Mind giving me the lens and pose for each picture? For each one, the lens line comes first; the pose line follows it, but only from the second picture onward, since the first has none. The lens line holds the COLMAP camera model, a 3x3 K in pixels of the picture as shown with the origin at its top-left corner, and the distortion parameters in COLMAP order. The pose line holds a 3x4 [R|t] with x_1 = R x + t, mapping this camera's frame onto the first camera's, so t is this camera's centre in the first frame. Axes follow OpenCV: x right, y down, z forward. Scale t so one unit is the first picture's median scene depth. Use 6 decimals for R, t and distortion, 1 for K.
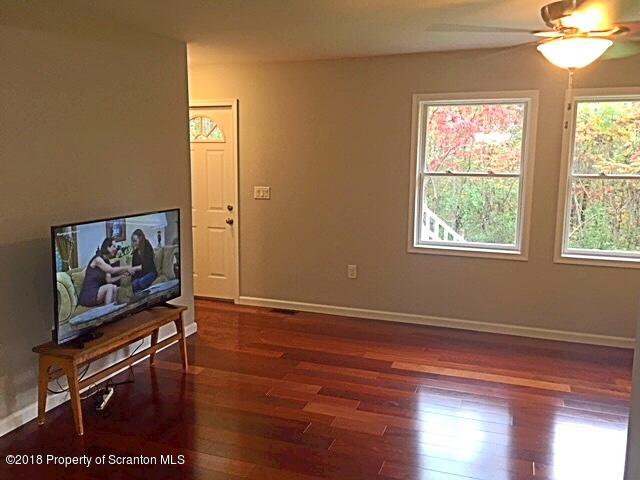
lens RADIAL K [[539.6, 0, 320.0], [0, 539.6, 240.0], [0, 0, 1]] dist [0.042814, -0.002575]
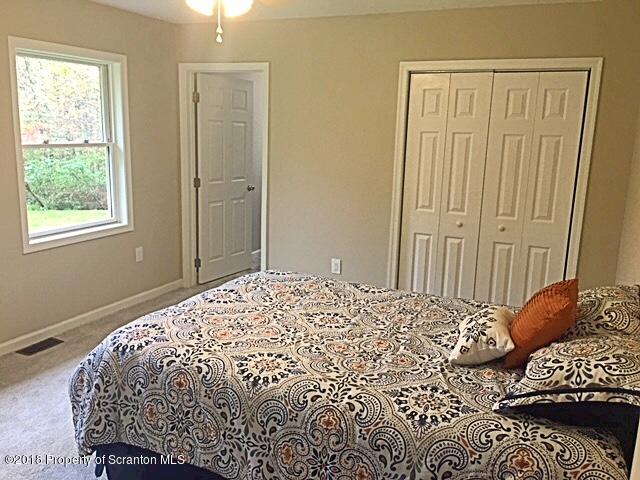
lens RADIAL K [[547.2, 0, 320.0], [0, 547.2, 240.0], [0, 0, 1]] dist [0.055747, -0.076938]
pose [[0.102097, -0.203896, 0.973654, -0.556074], [0.139161, 0.972072, 0.188972, -0.085392], [-0.984993, 0.116201, 0.127620, 0.523354]]
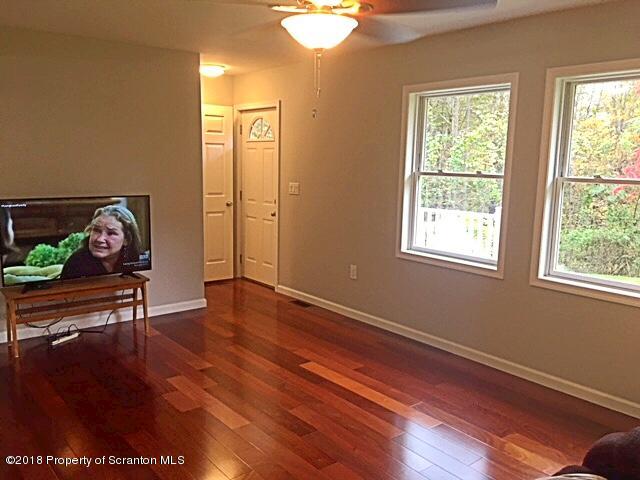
lens RADIAL K [[539.6, 0, 320.0], [0, 539.6, 240.0], [0, 0, 1]] dist [0.042814, -0.002575]
pose [[0.859633, 0.083934, -0.503971, 0.537123], [-0.089181, 0.995921, 0.013749, -0.007556], [0.503069, 0.033125, 0.863611, 0.137480]]
